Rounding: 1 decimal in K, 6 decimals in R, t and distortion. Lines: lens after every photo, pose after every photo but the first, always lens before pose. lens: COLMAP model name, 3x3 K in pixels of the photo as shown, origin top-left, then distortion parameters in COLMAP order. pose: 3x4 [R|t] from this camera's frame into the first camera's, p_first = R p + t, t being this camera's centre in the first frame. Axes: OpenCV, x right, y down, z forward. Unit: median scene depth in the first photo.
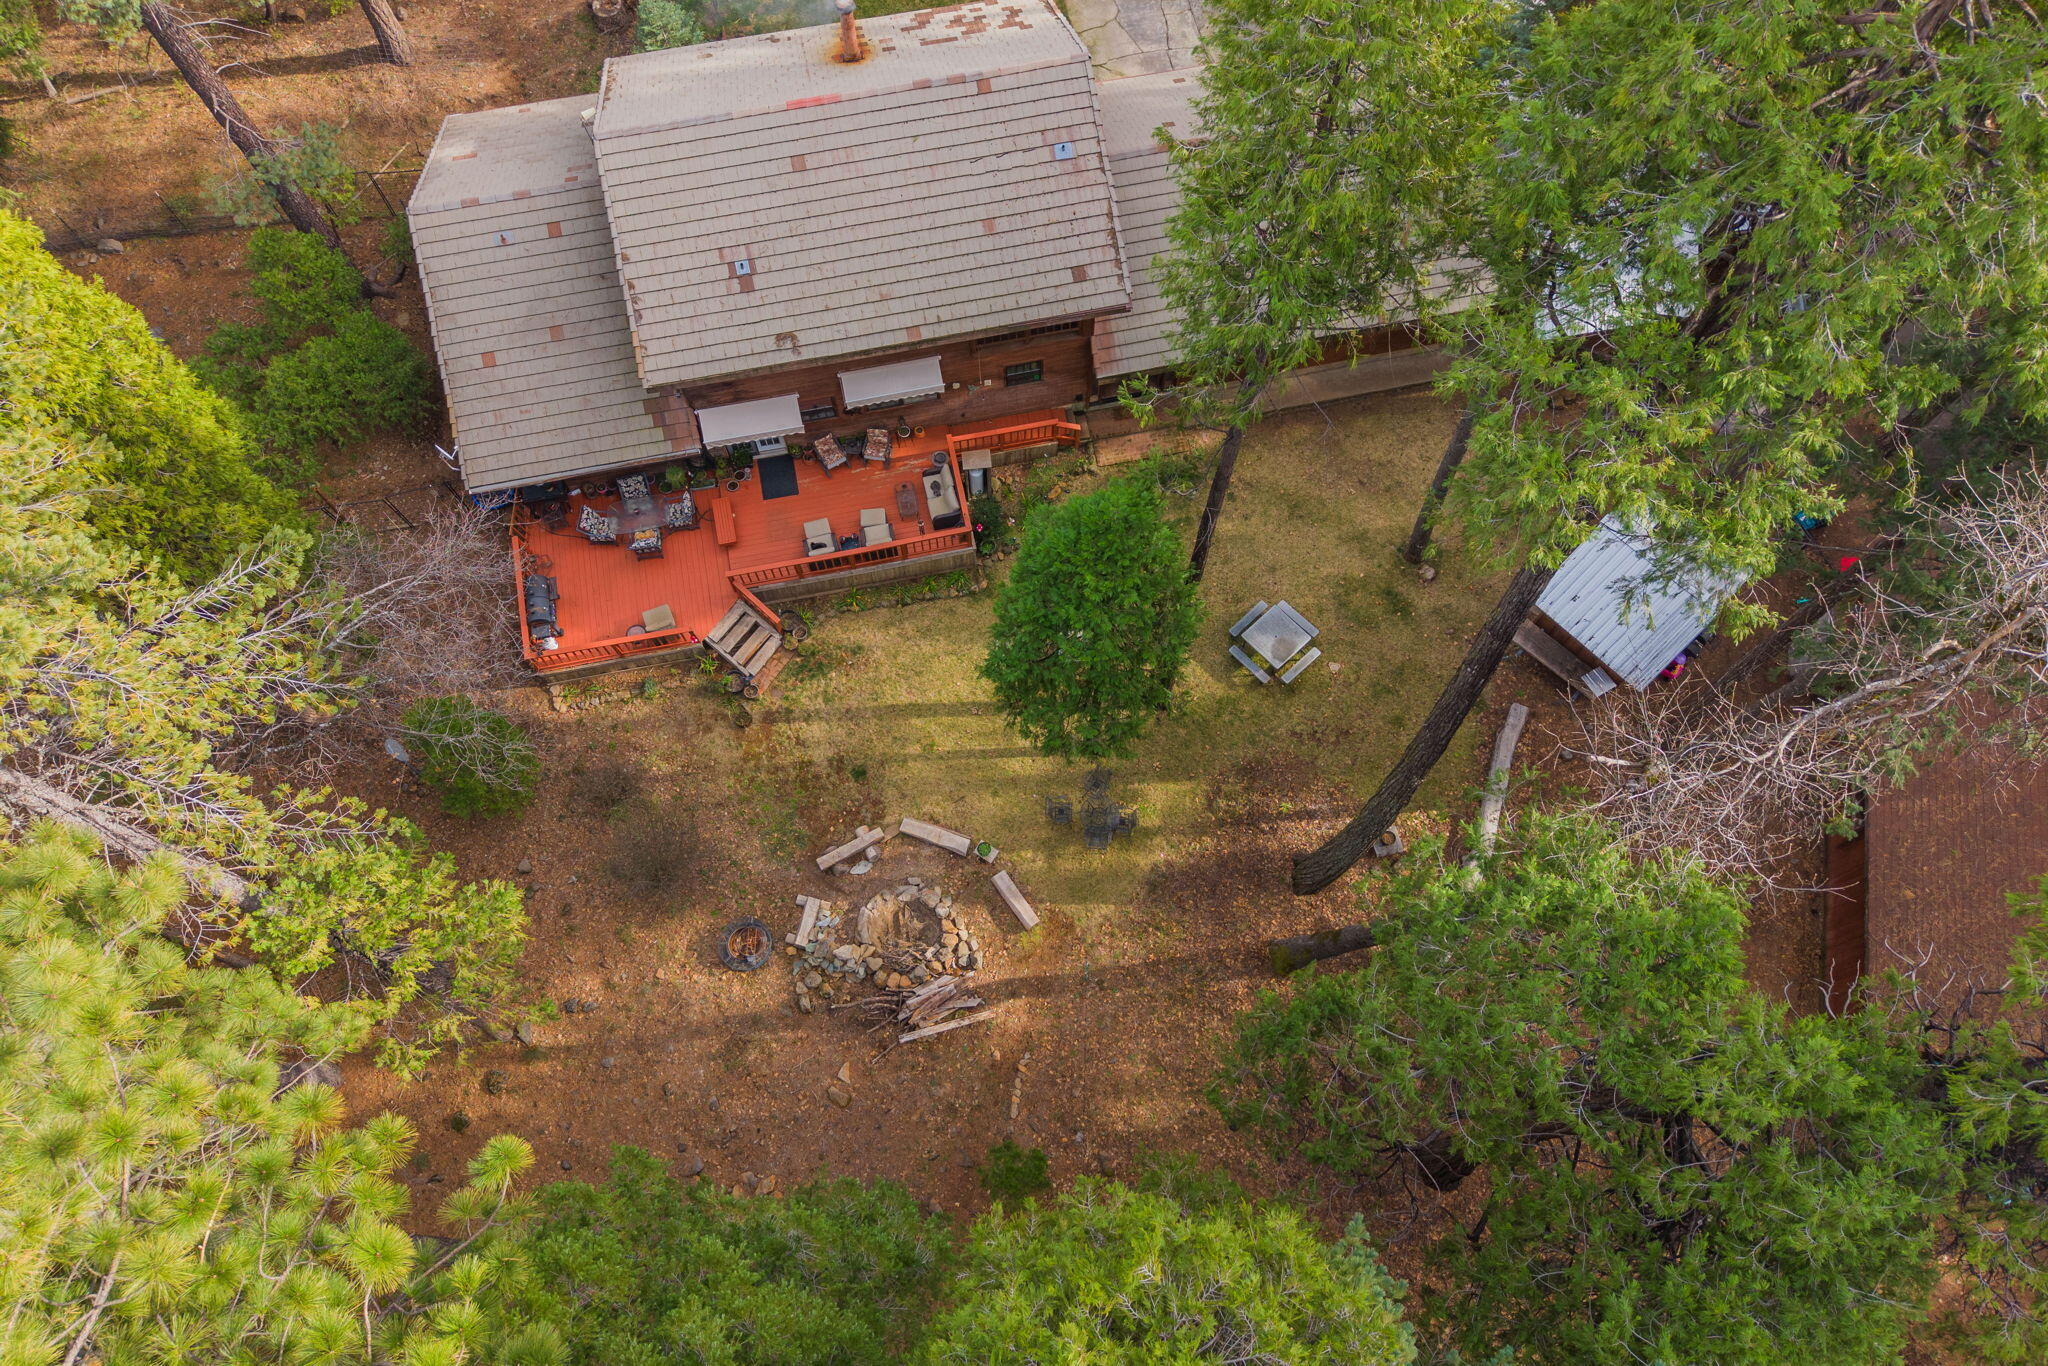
lens RADIAL K [[1297.8, 0, 1022.0], [0, 1297.8, 681.5], [0, 0, 1]] dist [0.010504, -0.004358]
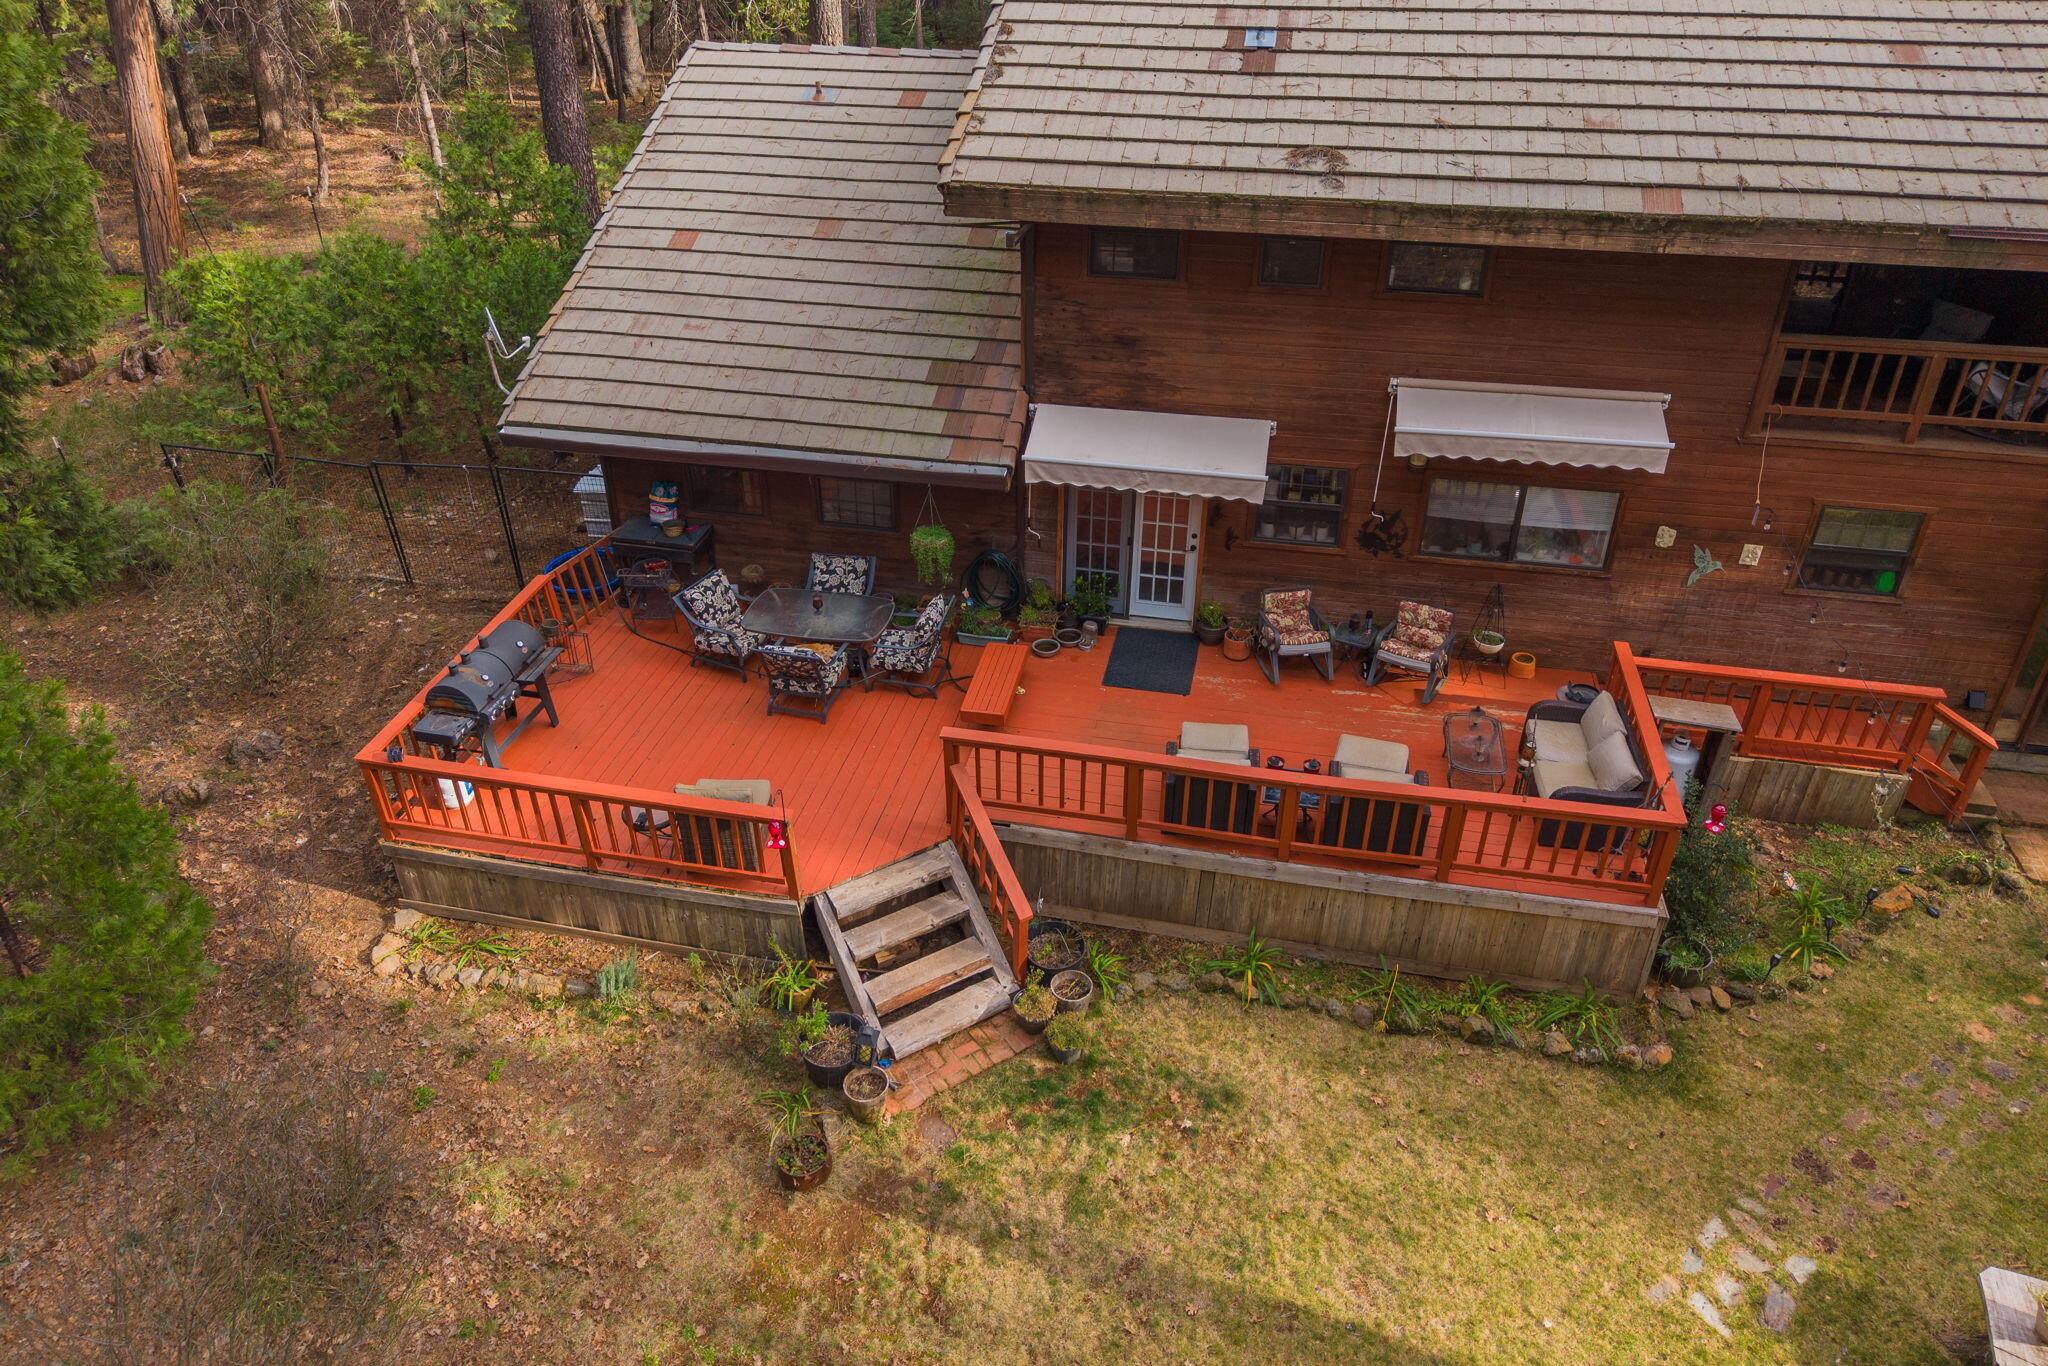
lens RADIAL K [[1297.8, 0, 1020.0], [0, 1297.8, 680.7], [0, 0, 1]] dist [0.010504, -0.004358]
pose [[0.915667, 0.207882, -0.344005, -0.085043], [-0.373383, 0.756771, -0.536547, 0.088590], [0.148794, 0.619744, 0.770570, 0.695860]]
